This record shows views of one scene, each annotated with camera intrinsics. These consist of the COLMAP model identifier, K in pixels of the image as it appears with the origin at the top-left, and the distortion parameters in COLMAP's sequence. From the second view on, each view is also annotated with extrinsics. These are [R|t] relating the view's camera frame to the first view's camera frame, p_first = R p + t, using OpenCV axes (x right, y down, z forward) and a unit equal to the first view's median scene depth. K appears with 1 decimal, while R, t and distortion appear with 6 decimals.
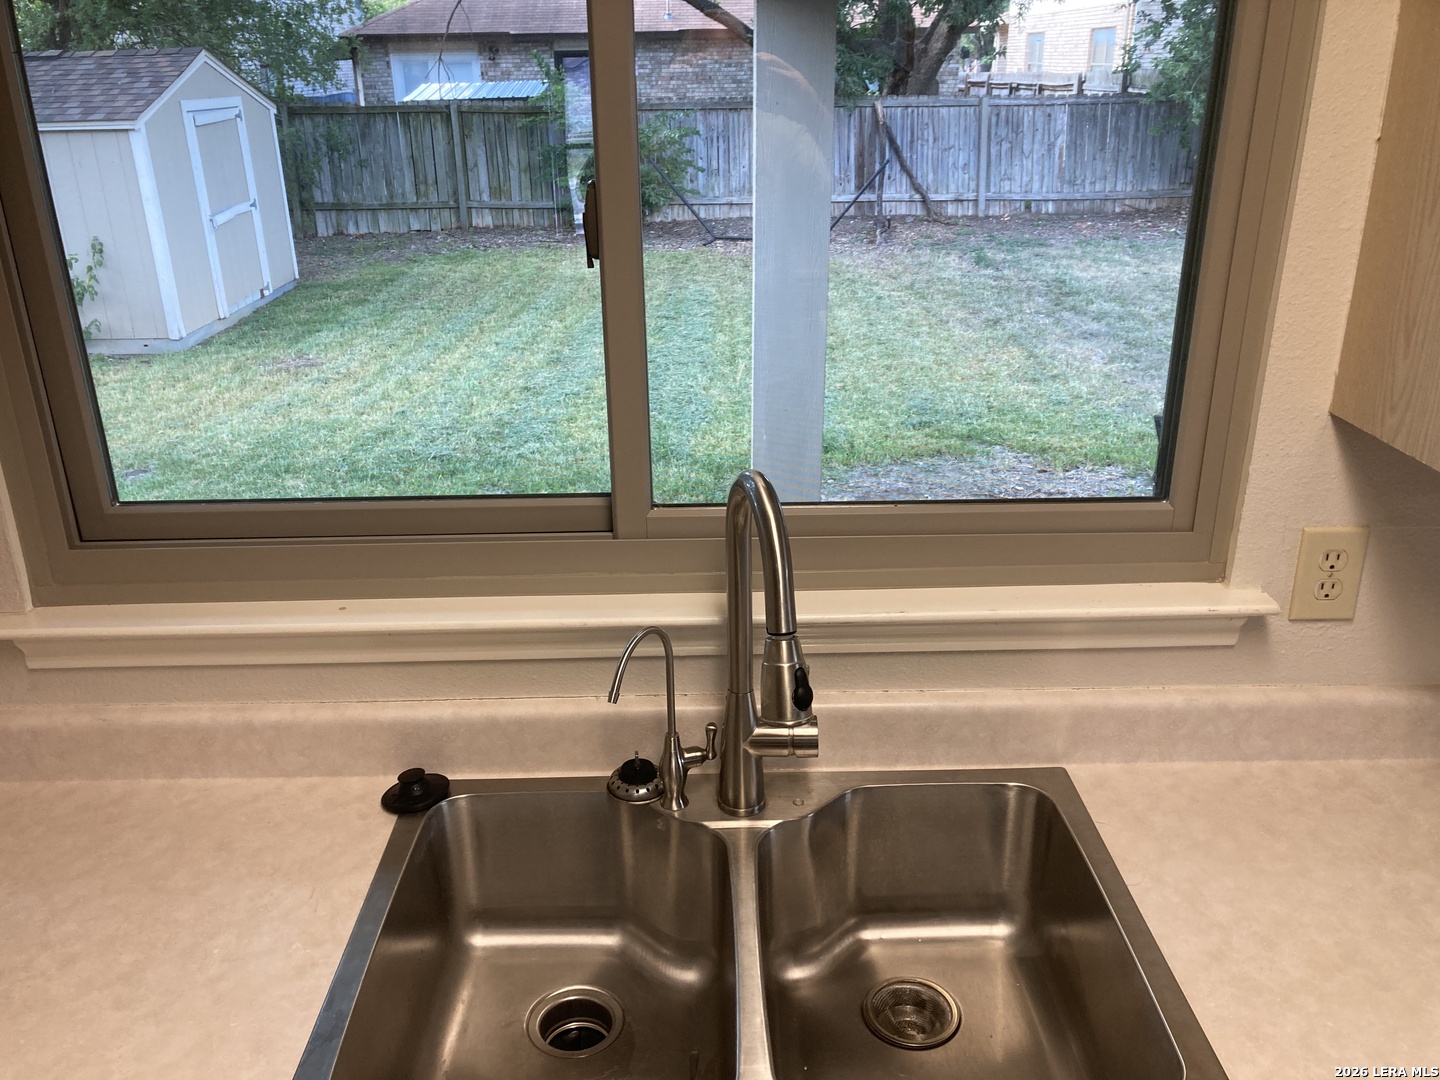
lens RADIAL K [[1184.2, 0, 712.7], [0, 1184.2, 531.7], [0, 0, 1]] dist [0.011324, -0.002736]
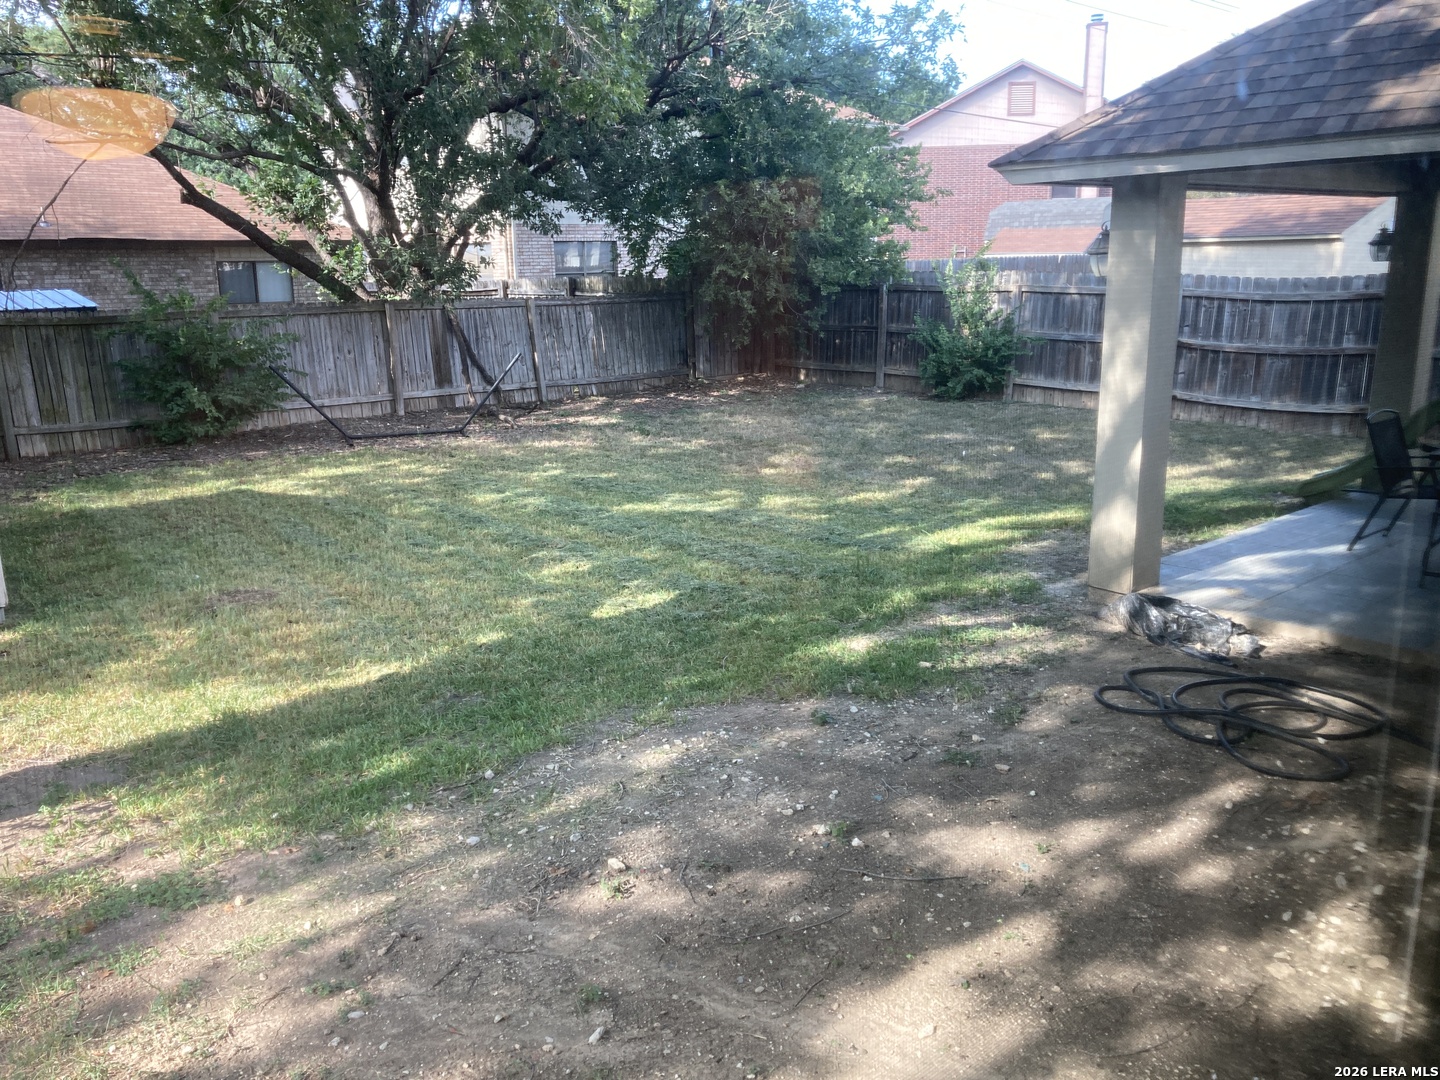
lens RADIAL K [[1163.9, 0, 715.5], [0, 1163.9, 560.3], [0, 0, 1]] dist [0.085618, -0.130271]
pose [[0.766980, -0.159157, 0.621619, -0.361569], [0.251005, 0.965974, -0.062377, -0.012017], [-0.590540, 0.203872, 0.780832, 0.075707]]
